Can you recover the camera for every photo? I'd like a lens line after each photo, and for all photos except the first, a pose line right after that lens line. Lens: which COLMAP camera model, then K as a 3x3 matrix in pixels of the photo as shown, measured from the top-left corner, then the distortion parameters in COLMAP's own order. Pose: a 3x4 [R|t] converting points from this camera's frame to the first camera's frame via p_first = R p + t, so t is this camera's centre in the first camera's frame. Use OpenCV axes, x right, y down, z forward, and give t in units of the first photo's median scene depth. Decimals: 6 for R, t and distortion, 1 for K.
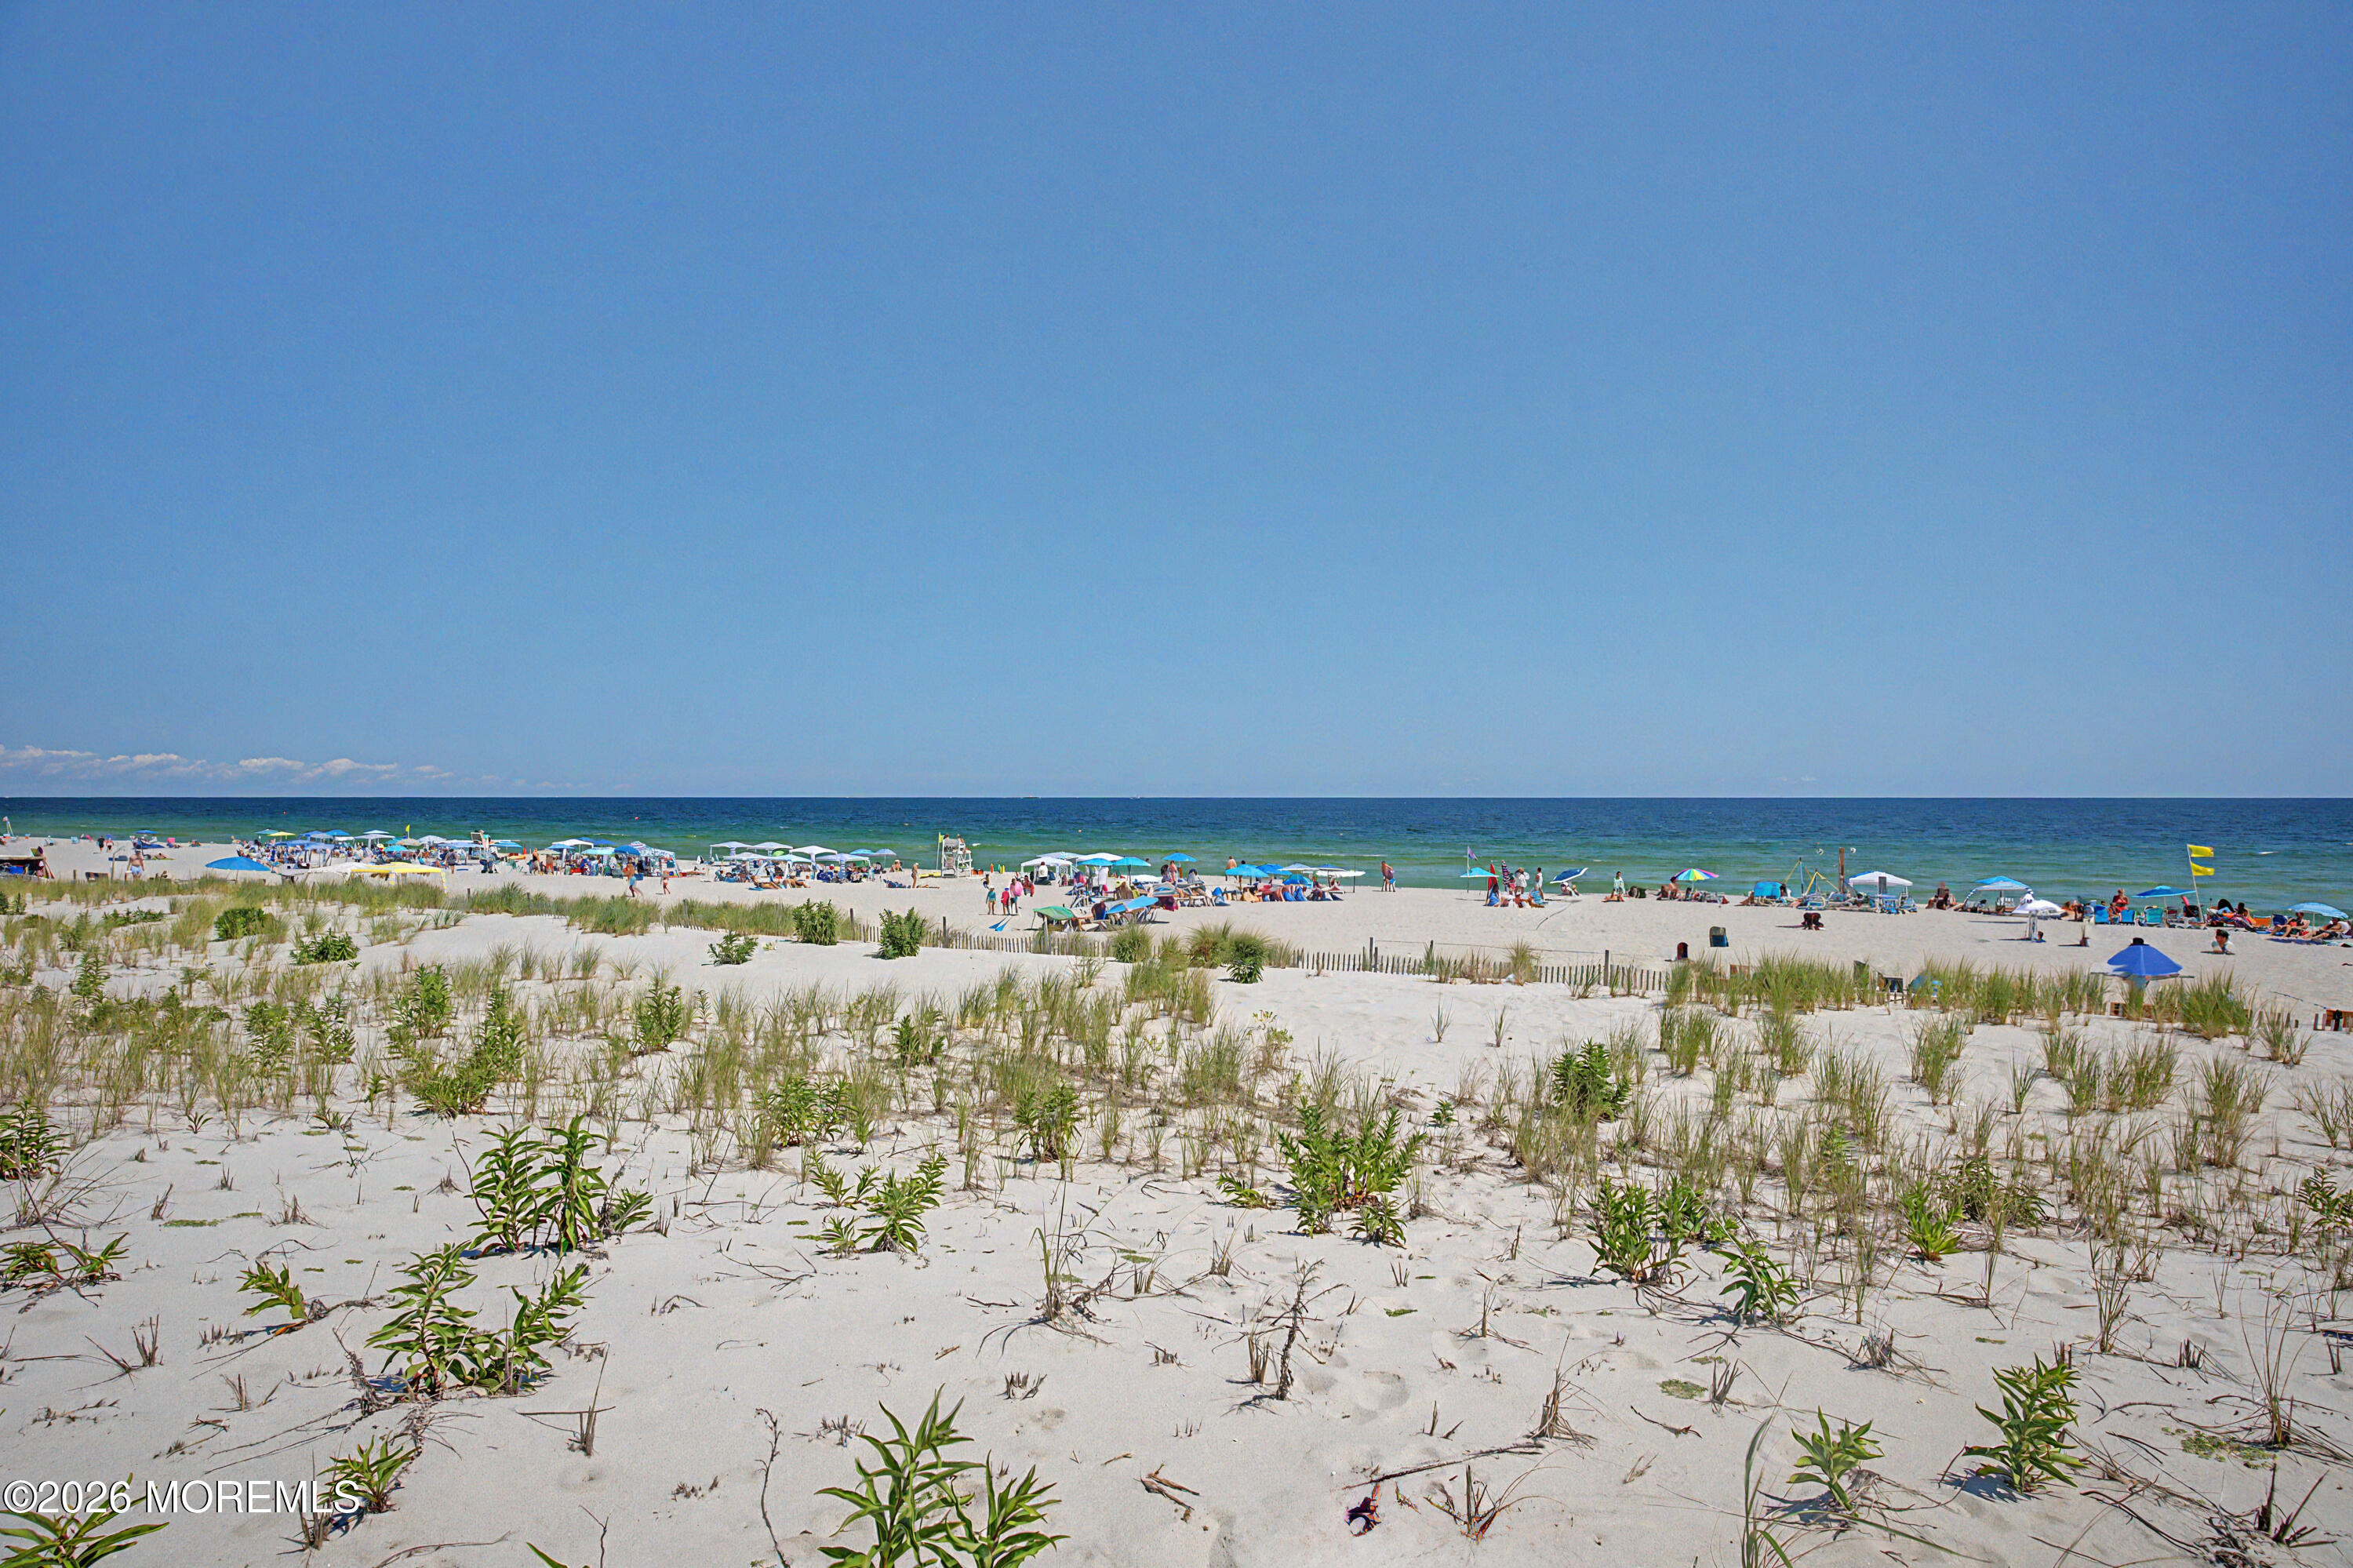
lens RADIAL K [[1205.8, 0, 1173.2], [0, 1205.8, 787.9], [0, 0, 1]] dist [0.003810, 0.003464]
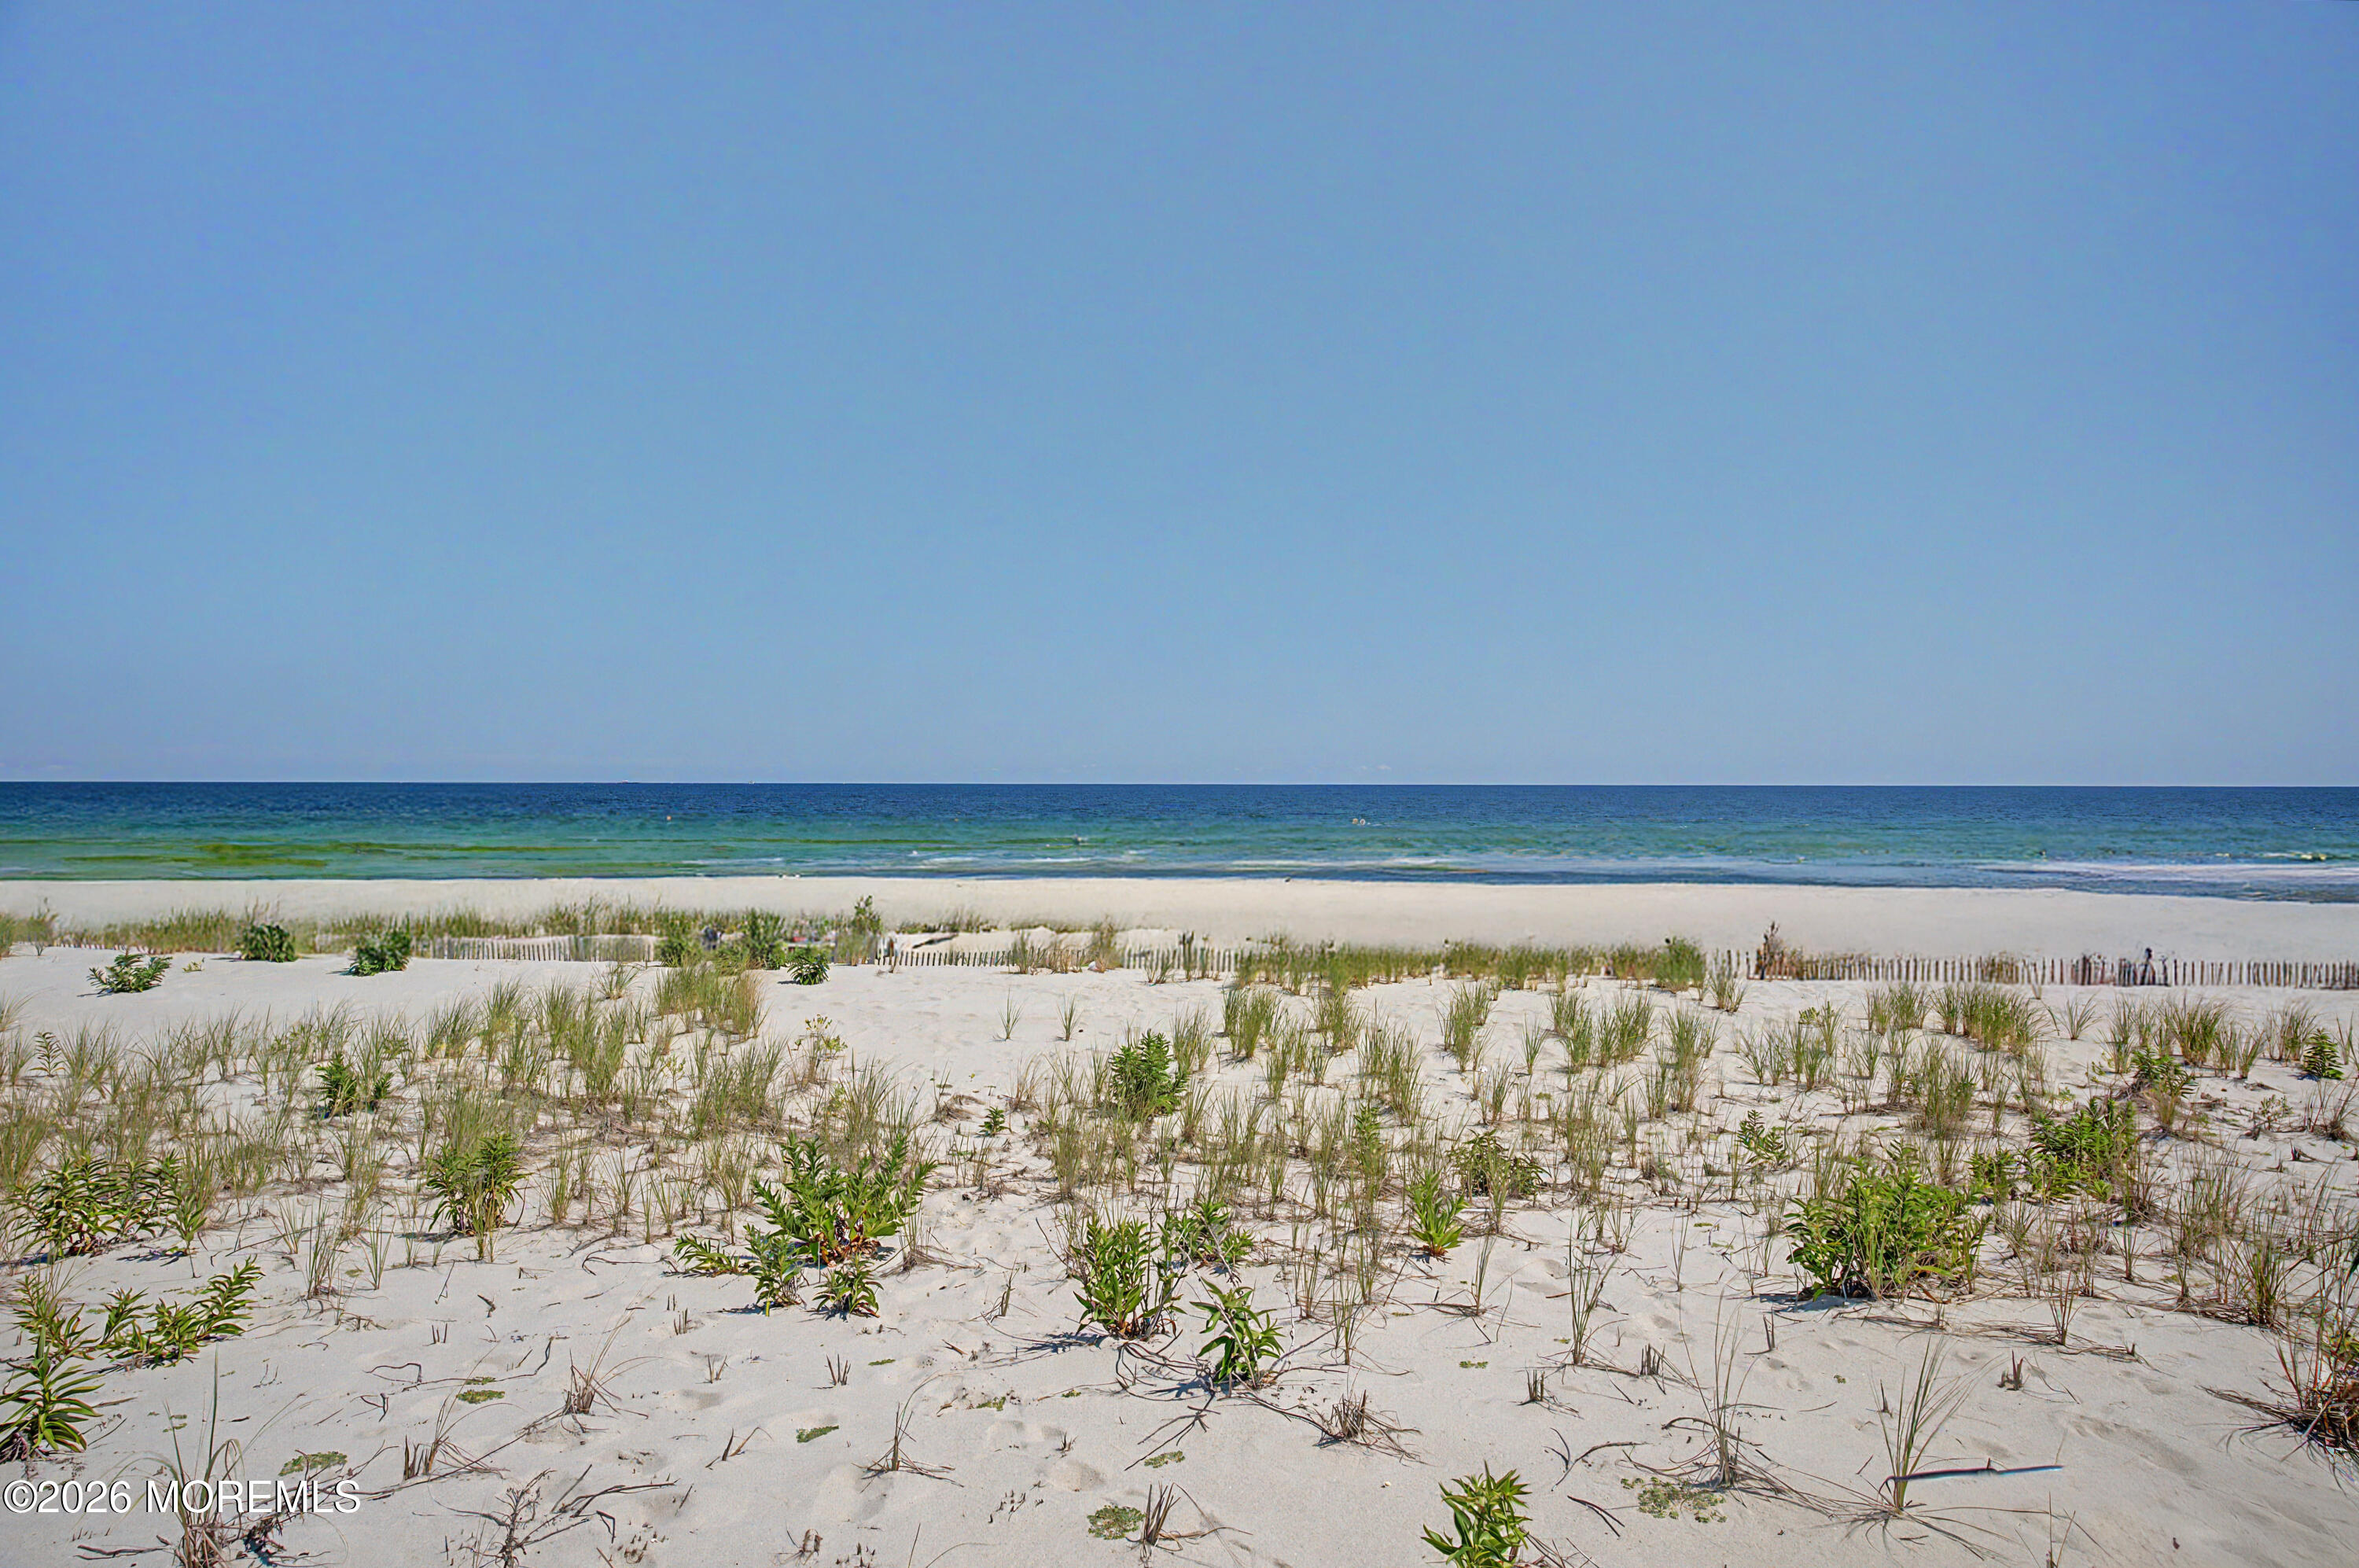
lens RADIAL K [[1208.8, 0, 1181.7], [0, 1208.8, 782.2], [0, 0, 1]] dist [0.003810, 0.003464]
pose [[0.949728, 0.001887, 0.313070, 0.071708], [-0.004066, 0.999972, 0.006307, 0.004373], [-0.313049, -0.007262, 0.949709, 0.081577]]
